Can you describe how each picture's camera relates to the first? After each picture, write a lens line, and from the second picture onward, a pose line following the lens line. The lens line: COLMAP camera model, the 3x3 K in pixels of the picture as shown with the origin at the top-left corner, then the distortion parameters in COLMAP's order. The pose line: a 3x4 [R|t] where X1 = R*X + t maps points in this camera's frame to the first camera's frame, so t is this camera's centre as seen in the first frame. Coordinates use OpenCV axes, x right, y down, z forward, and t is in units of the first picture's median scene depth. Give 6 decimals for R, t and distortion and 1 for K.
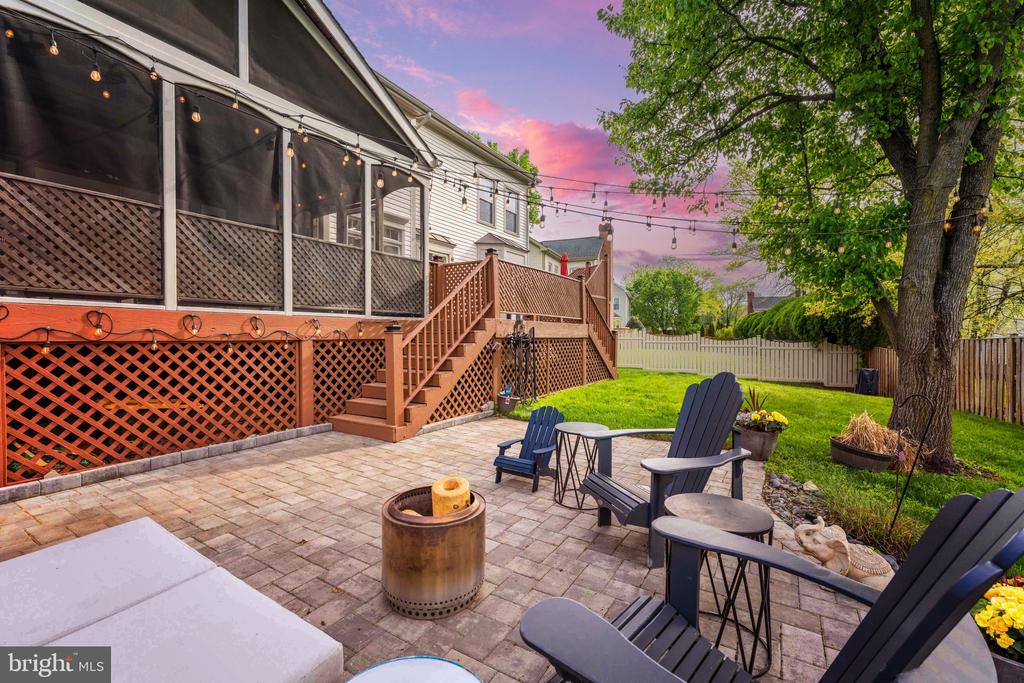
lens RADIAL K [[439.6, 0, 508.7], [0, 439.6, 341.8], [0, 0, 1]] dist [-0.001883, 0.000041]
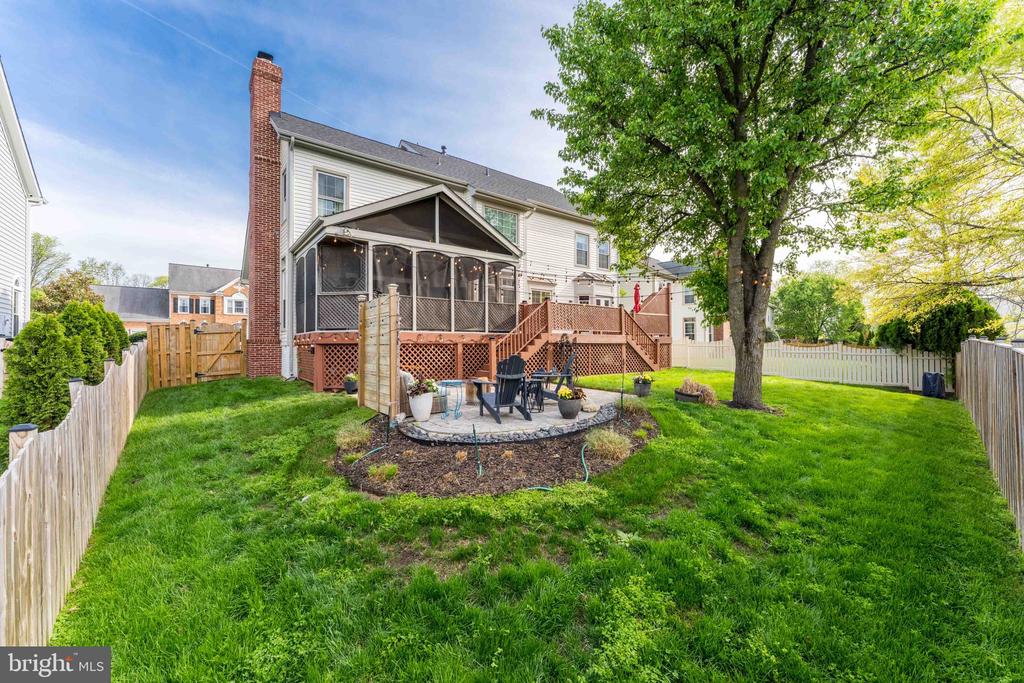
lens RADIAL K [[417.2, 0, 513.1], [0, 417.2, 346.0], [0, 0, 1]] dist [0.009975, -0.000135]
pose [[0.941859, -0.002388, -0.335999, 0.469432], [-0.002425, 0.999900, -0.013903, 0.032157], [0.335998, 0.013909, 0.941760, -0.846776]]
